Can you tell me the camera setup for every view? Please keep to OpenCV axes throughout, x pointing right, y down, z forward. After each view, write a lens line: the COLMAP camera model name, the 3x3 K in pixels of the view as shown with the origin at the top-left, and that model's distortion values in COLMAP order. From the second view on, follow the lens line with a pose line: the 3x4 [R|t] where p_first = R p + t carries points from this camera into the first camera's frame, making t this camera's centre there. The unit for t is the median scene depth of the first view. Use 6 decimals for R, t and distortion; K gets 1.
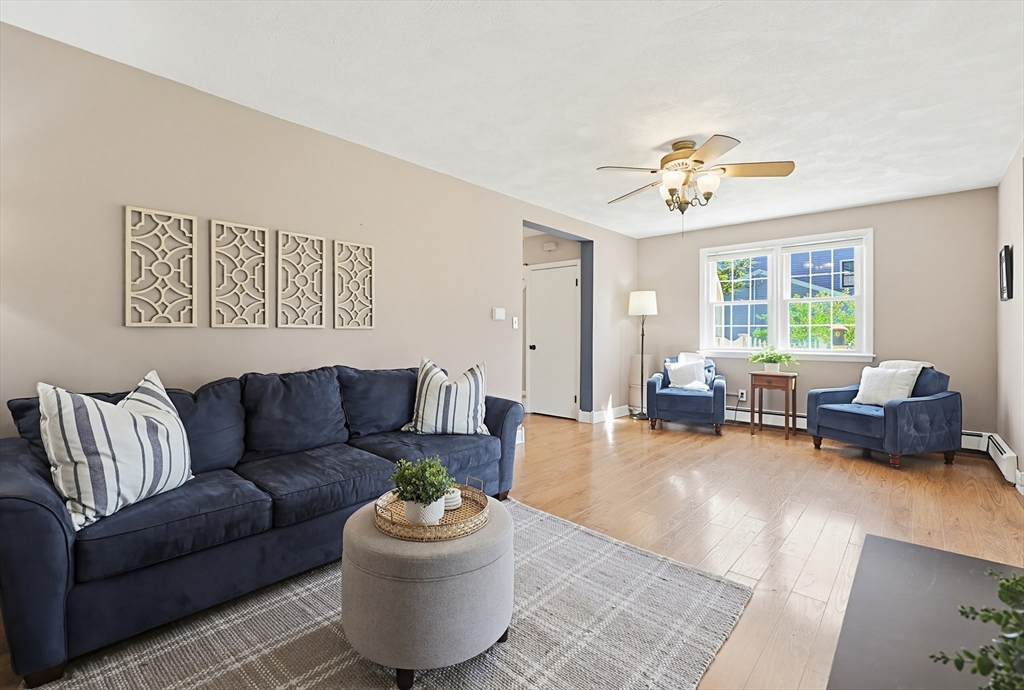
lens RADIAL K [[463.1, 0, 511.9], [0, 463.1, 338.1], [0, 0, 1]] dist [-0.000203, 0.000210]
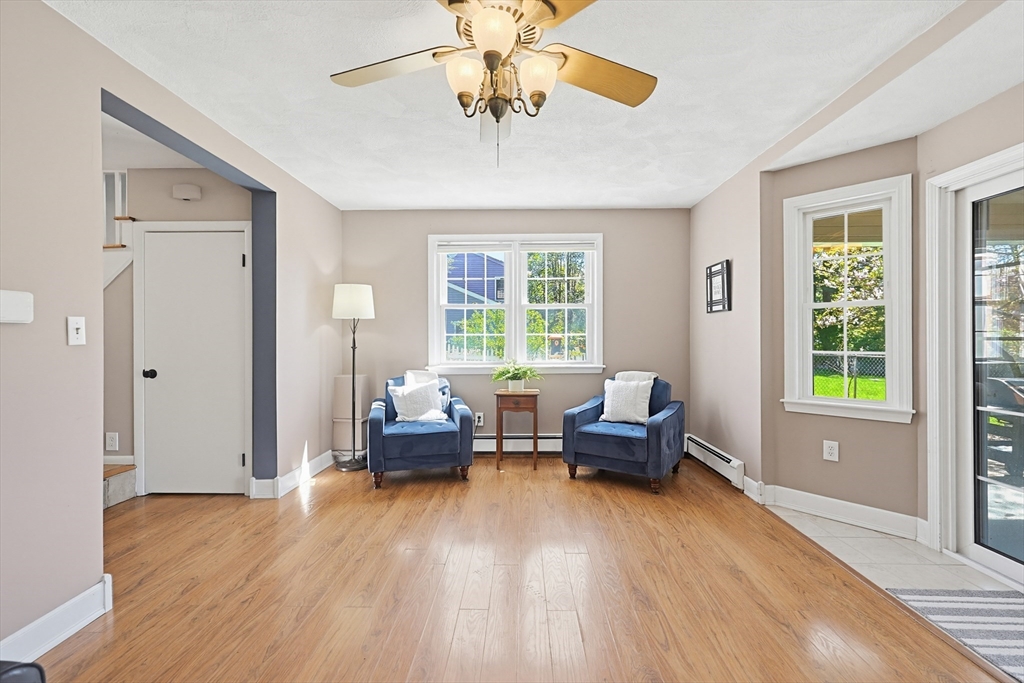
lens RADIAL K [[446.7, 0, 517.7], [0, 446.7, 339.2], [0, 0, 1]] dist [-0.002238, 0.000656]
pose [[0.761204, -0.007521, 0.648468, 0.038443], [0.011583, 0.999931, -0.001999, -0.016461], [-0.648409, 0.009033, 0.761239, 0.361926]]
